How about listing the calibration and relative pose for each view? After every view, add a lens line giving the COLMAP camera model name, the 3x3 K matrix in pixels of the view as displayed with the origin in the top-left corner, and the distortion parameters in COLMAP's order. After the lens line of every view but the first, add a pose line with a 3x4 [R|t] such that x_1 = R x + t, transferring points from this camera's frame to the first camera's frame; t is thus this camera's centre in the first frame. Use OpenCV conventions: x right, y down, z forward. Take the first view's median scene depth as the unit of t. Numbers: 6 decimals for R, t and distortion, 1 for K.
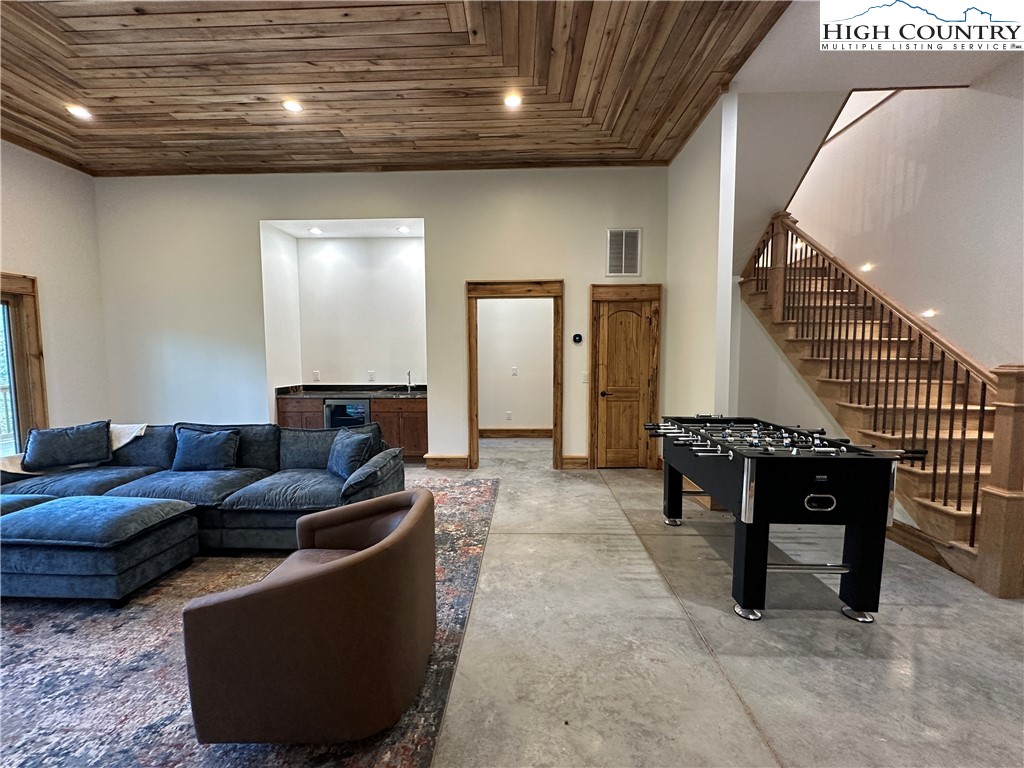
lens RADIAL K [[410.5, 0, 496.4], [0, 410.5, 383.9], [0, 0, 1]] dist [-0.000985, 0.001086]
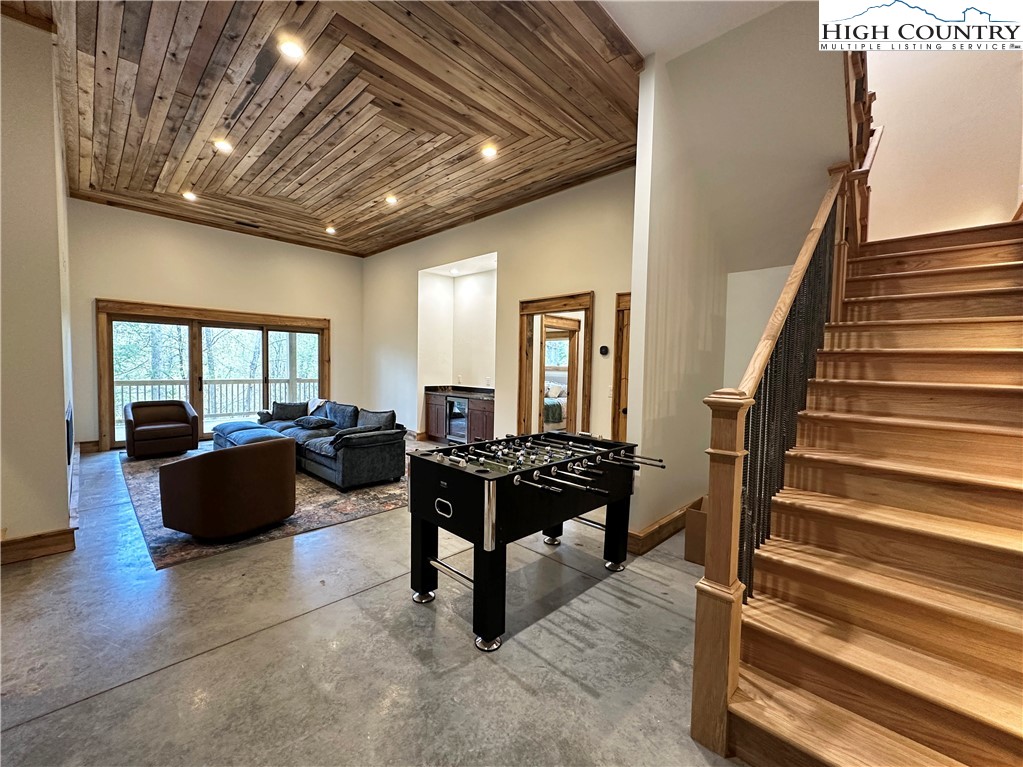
lens RADIAL K [[410.1, 0, 498.8], [0, 410.1, 381.7], [0, 0, 1]] dist [-0.000985, 0.001086]
pose [[0.745831, 0.047053, -0.664471, 0.709245], [-0.068769, 0.997611, -0.006546, -0.015782], [0.662576, 0.050577, 0.747285, 0.132193]]
